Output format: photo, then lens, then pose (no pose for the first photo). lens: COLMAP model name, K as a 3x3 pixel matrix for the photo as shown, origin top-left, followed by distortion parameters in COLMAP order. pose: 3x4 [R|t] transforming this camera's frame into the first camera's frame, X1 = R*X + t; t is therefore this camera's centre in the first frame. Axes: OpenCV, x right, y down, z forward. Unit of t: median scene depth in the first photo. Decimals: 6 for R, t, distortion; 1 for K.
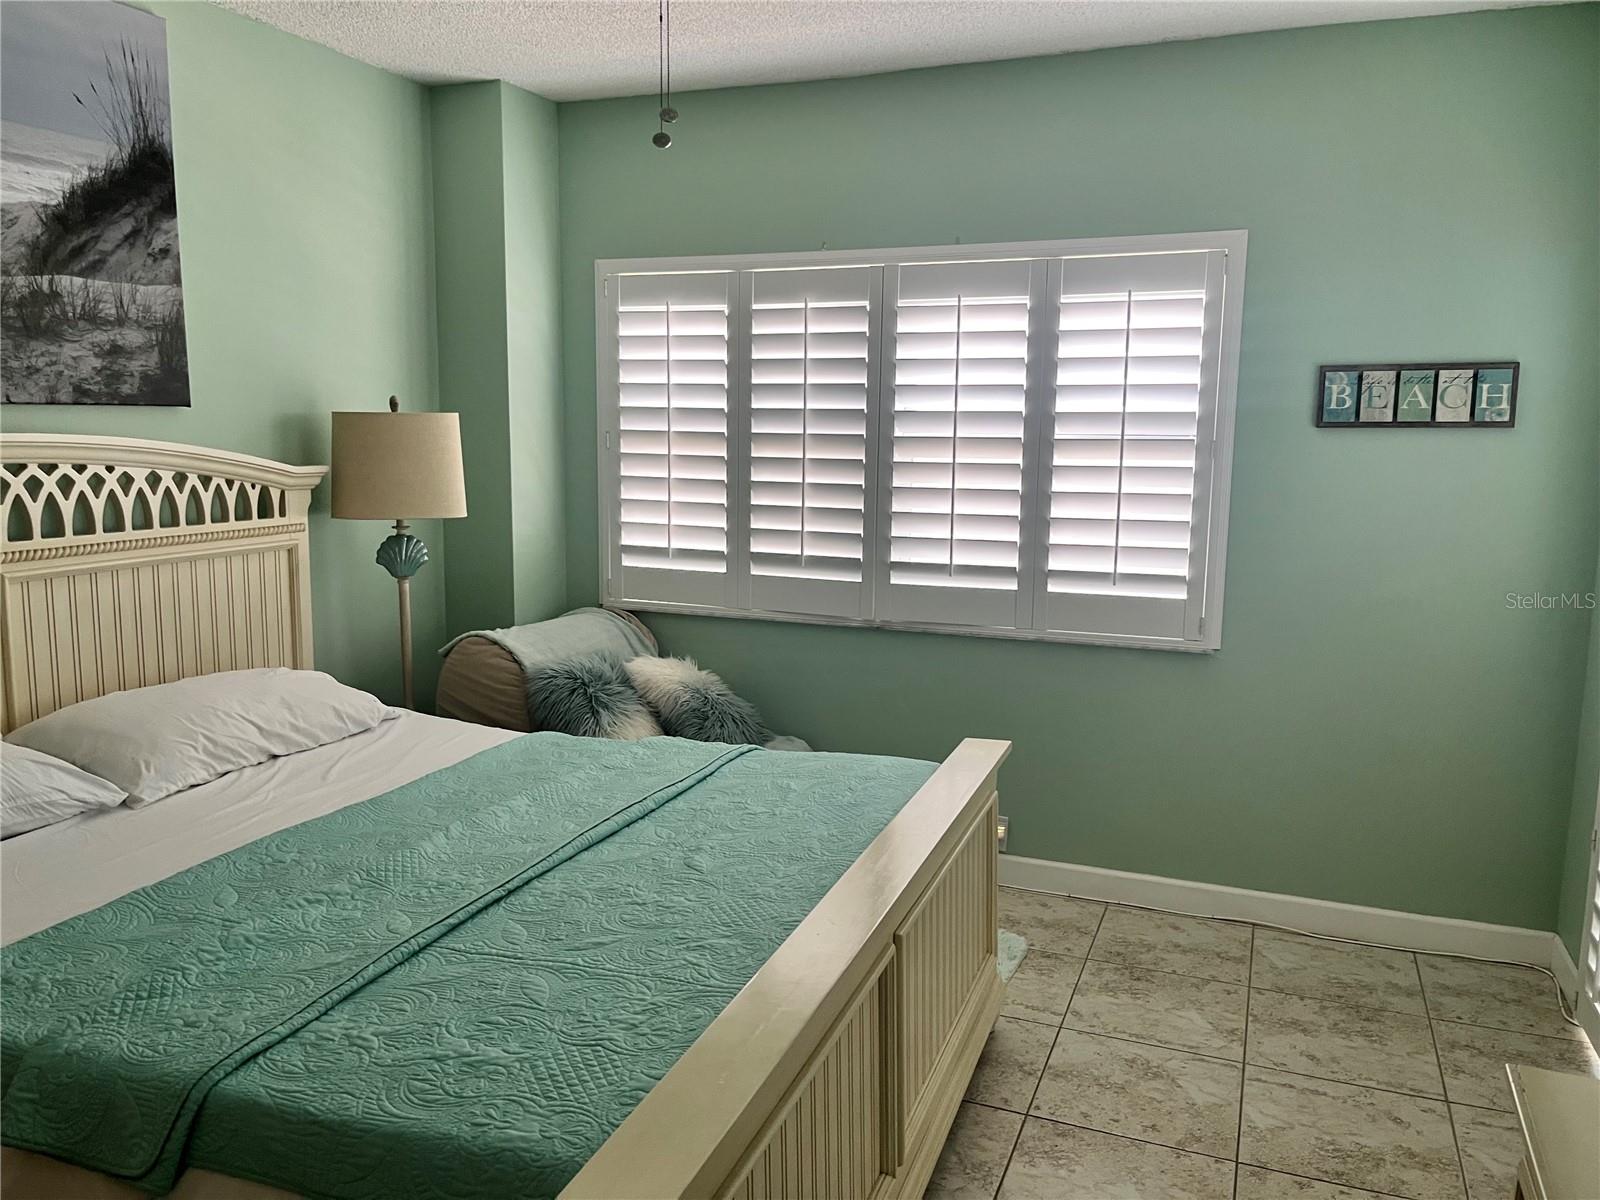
lens RADIAL K [[1214.2, 0, 790.4], [0, 1214.2, 604.0], [0, 0, 1]] dist [0.065422, -0.092959]
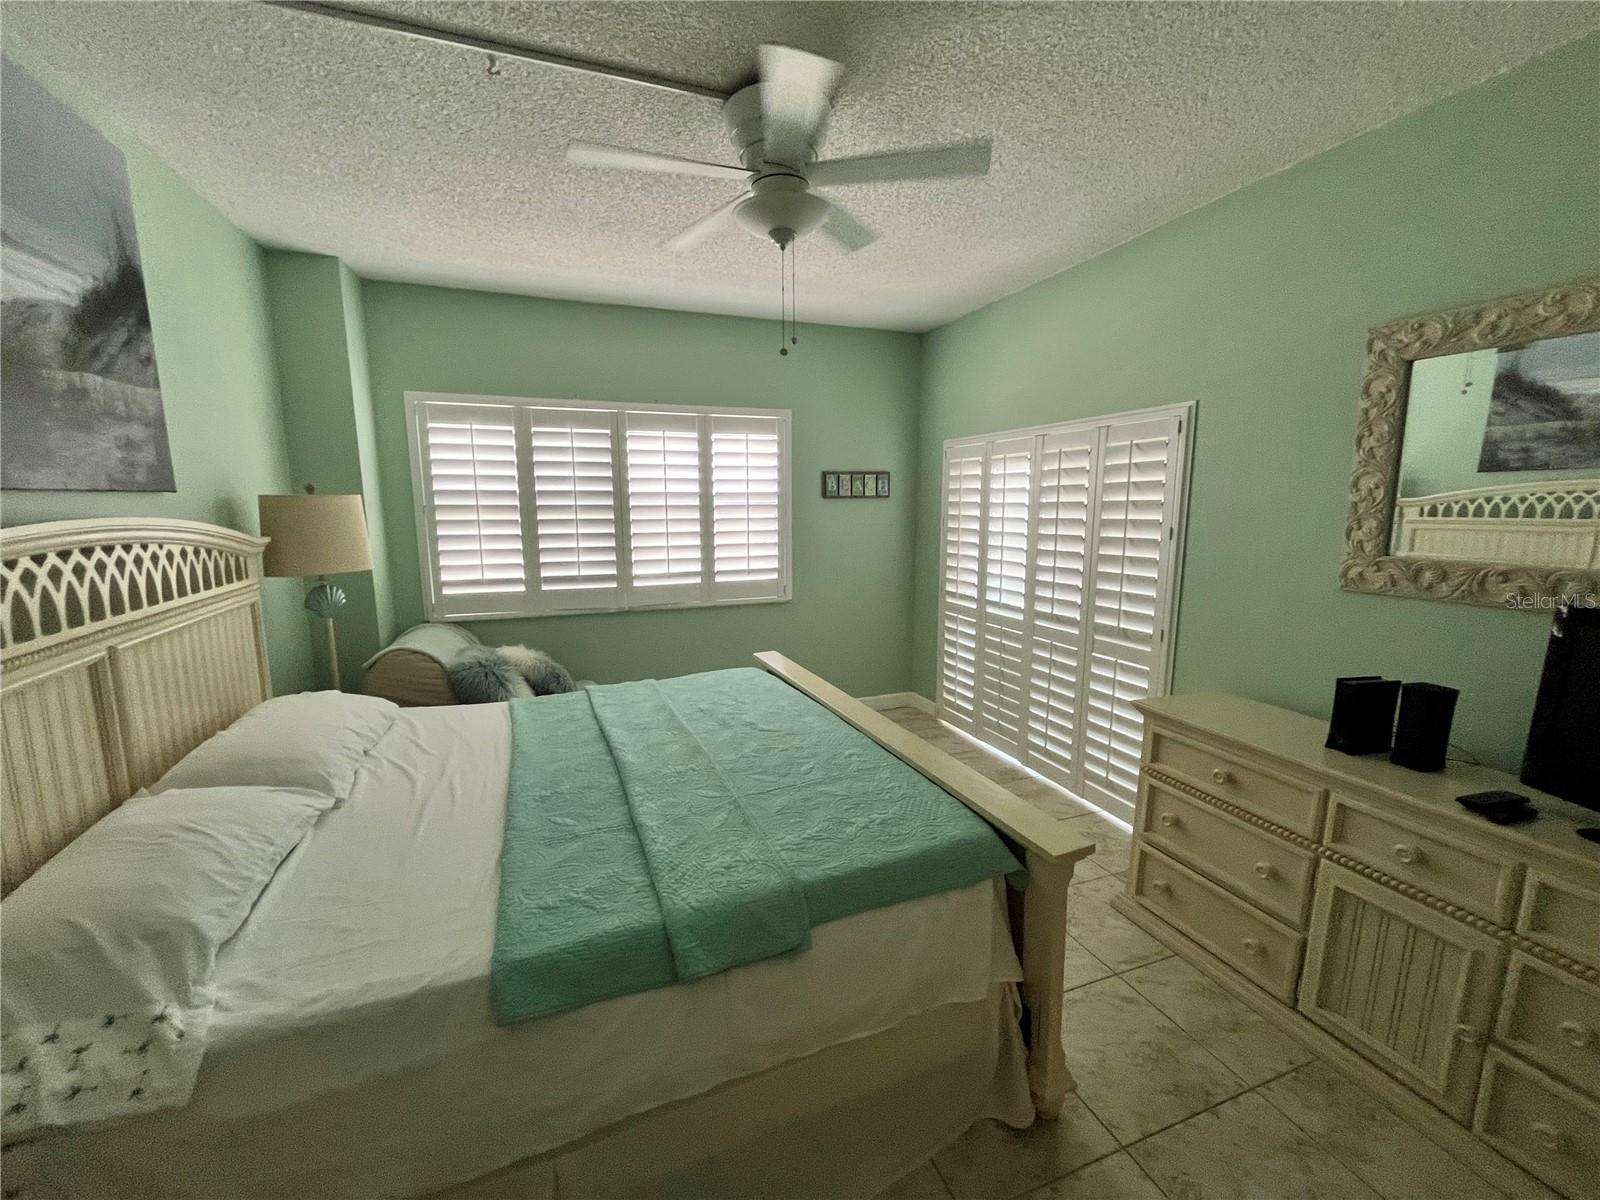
lens RADIAL K [[643.2, 0, 795.5], [0, 643.2, 604.3], [0, 0, 1]] dist [-0.001758, -0.000309]
pose [[0.743346, -0.119837, 0.658085, -0.413368], [0.108532, 0.992392, 0.058120, -0.021305], [-0.660044, 0.028220, 0.750697, 0.123414]]
